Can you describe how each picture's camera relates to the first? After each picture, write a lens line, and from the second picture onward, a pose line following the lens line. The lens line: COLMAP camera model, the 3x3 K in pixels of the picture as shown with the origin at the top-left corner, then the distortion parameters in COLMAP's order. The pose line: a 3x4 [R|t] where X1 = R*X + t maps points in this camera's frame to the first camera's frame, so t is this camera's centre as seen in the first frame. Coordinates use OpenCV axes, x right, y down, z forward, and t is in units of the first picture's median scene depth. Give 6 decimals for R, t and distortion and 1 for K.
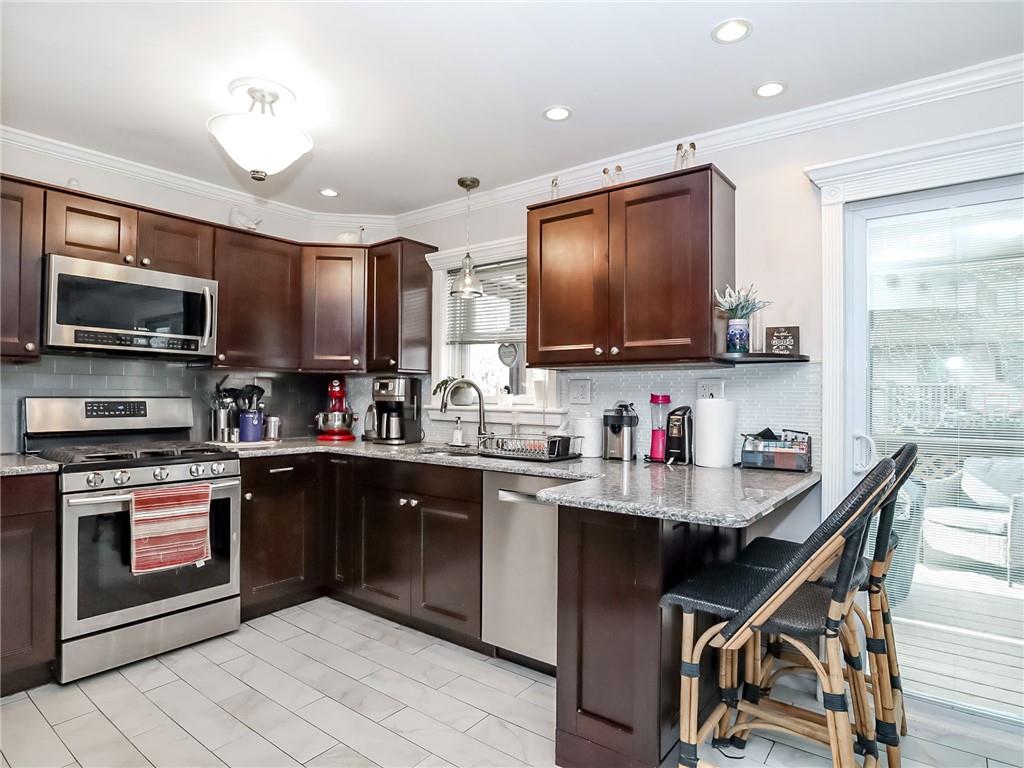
lens RADIAL K [[589.4, 0, 512.0], [0, 589.4, 378.4], [0, 0, 1]] dist [-0.005090, -0.000436]
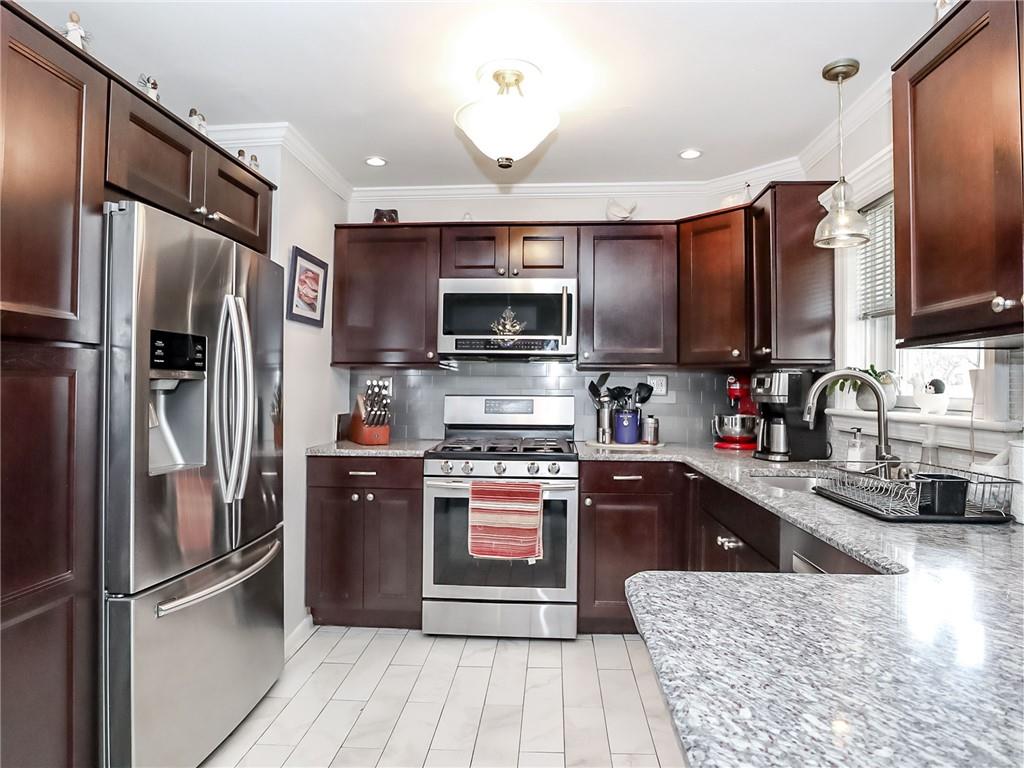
lens RADIAL K [[592.6, 0, 511.8], [0, 592.6, 370.7], [0, 0, 1]] dist [-0.034883, 0.000153]
pose [[0.561037, -0.028966, -0.827284, 0.279832], [0.021664, 0.999559, -0.020307, 0.007577], [0.827507, -0.006529, 0.561417, 0.379490]]
